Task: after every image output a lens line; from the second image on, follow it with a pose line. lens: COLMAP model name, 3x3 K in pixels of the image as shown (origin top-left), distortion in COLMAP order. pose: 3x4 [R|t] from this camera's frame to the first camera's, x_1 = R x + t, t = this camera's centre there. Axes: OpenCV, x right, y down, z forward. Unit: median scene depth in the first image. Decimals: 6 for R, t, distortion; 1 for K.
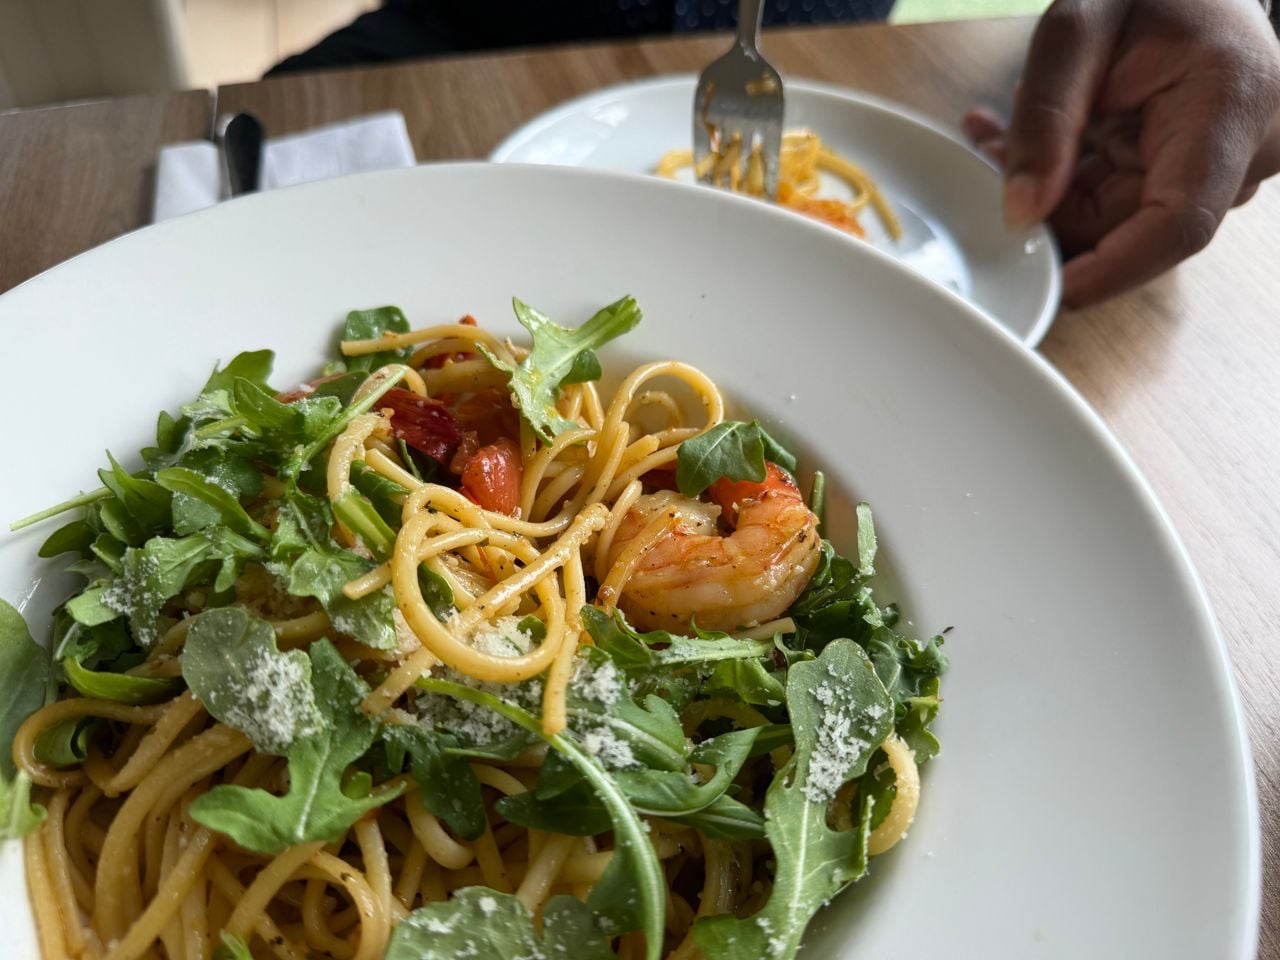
lens RADIAL K [[836.9, 0, 640.0], [0, 836.9, 480.0], [0, 0, 1]] dist [-0.029582, -0.000532]
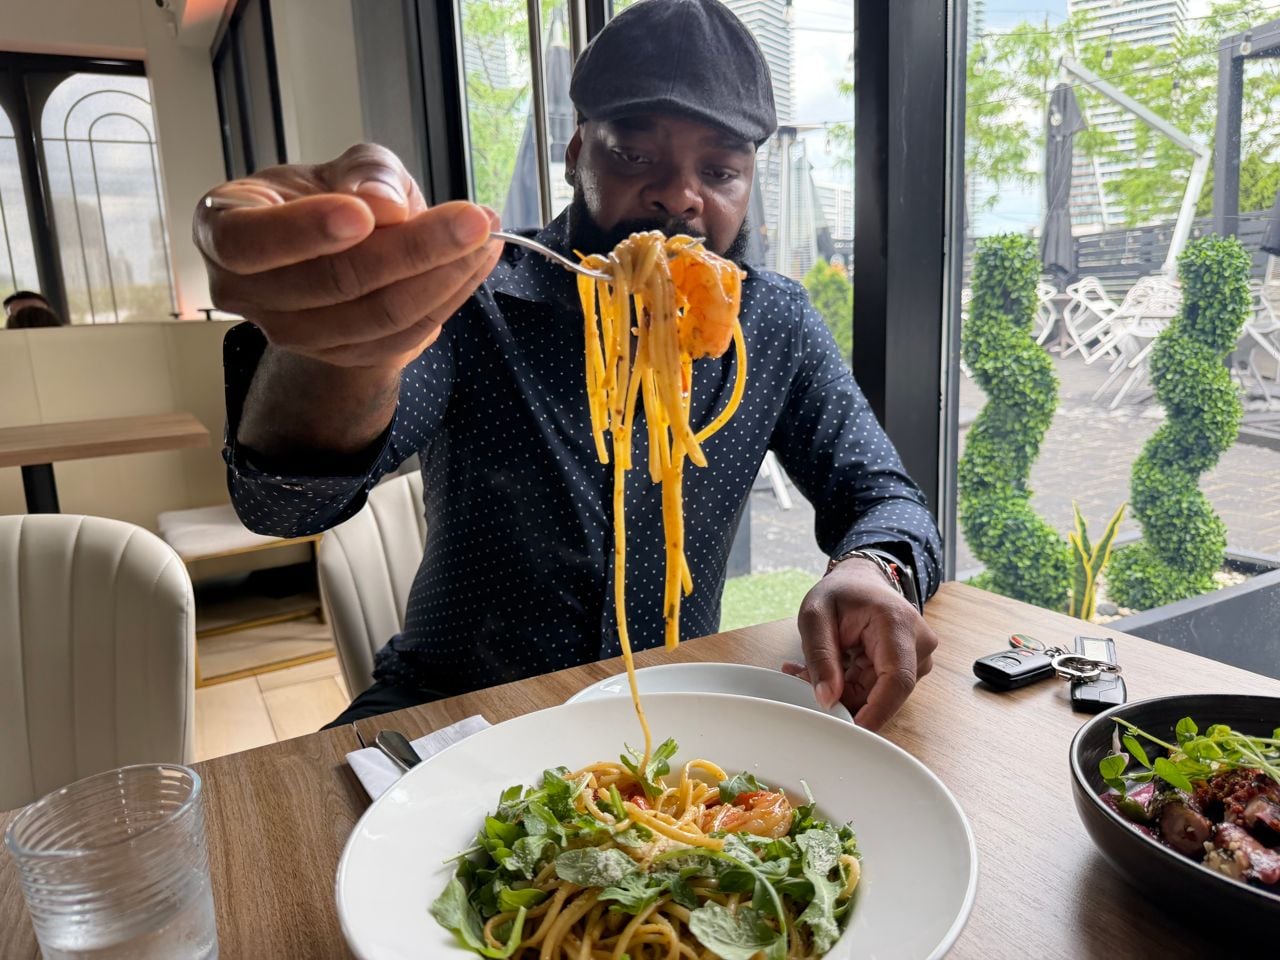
lens RADIAL K [[958.1, 0, 640.0], [0, 958.1, 480.0], [0, 0, 1]] dist [0.001389, 0.000380]
pose [[0.963922, -0.096171, 0.248205, -0.854344], [0.237752, 0.730375, -0.640333, 1.154759], [-0.119701, 0.676242, 0.726889, -1.701633]]
